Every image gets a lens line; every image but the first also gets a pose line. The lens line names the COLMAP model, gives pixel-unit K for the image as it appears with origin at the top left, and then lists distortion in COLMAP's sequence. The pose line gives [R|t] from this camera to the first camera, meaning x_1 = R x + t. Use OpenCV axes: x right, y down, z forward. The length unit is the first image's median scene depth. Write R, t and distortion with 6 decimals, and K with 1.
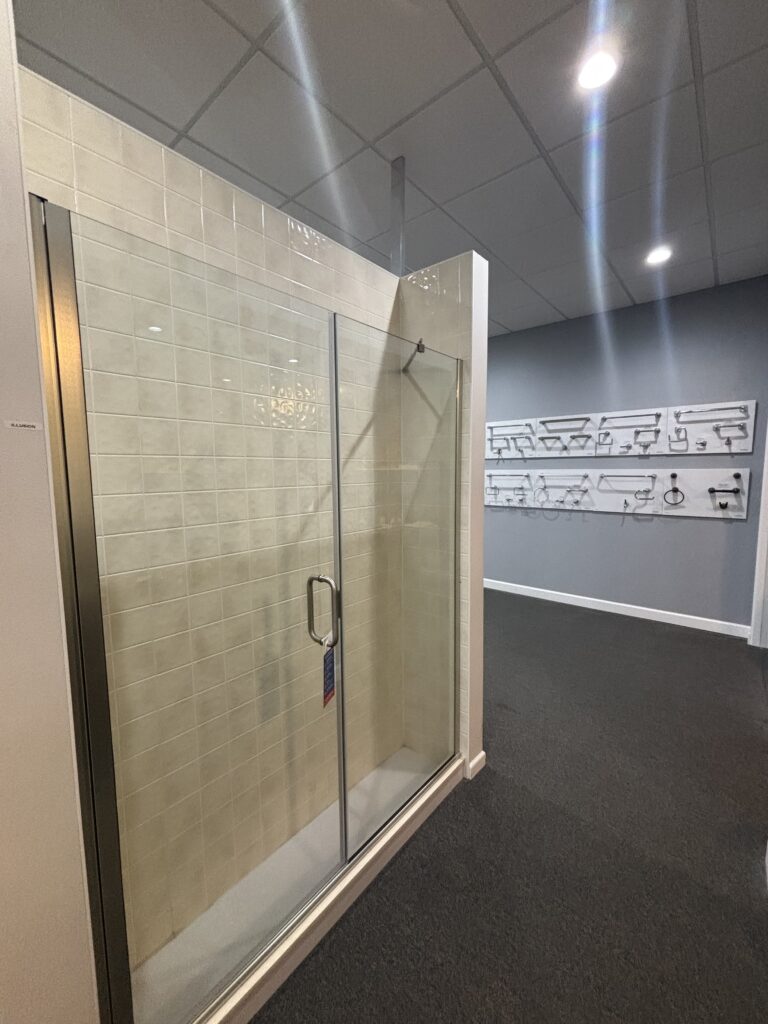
lens RADIAL K [[410.6, 0, 384.0], [0, 410.6, 512.0], [0, 0, 1]] dist [-0.001975, -0.000424]
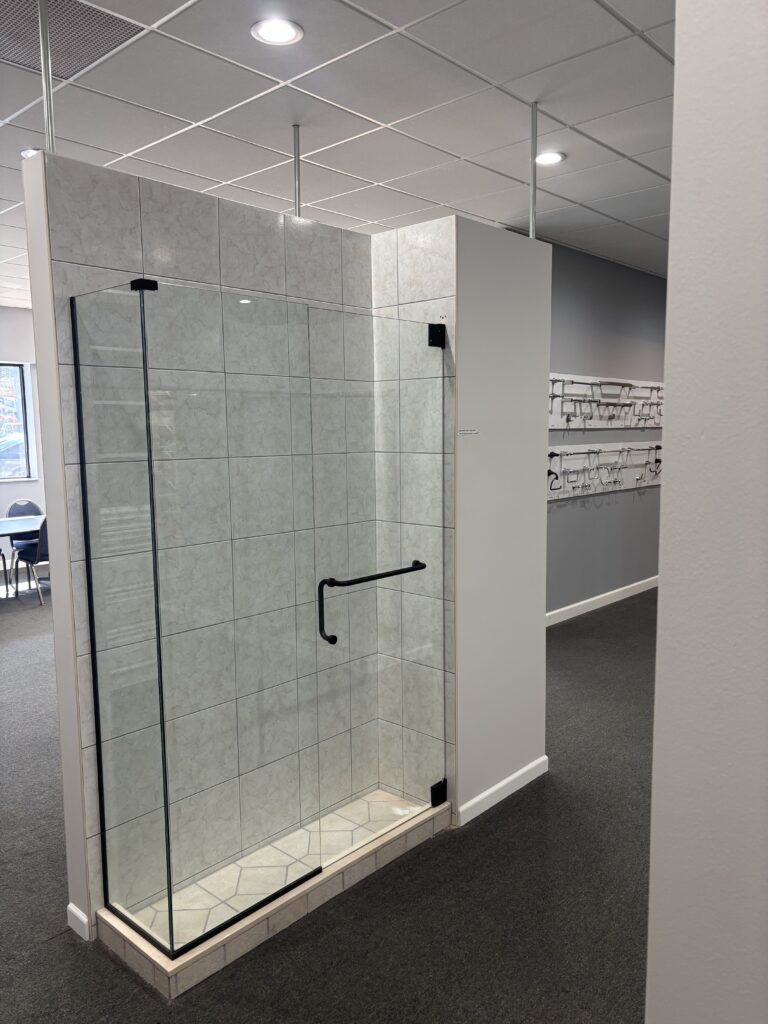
lens RADIAL K [[777.3, 0, 384.0], [0, 777.3, 512.0], [0, 0, 1]] dist [0.052193, -0.000370]
pose [[0.038990, -0.102325, 0.993987, -1.076330], [0.110177, 0.989118, 0.097502, -0.159685], [-0.993147, 0.105713, 0.049839, 1.300434]]
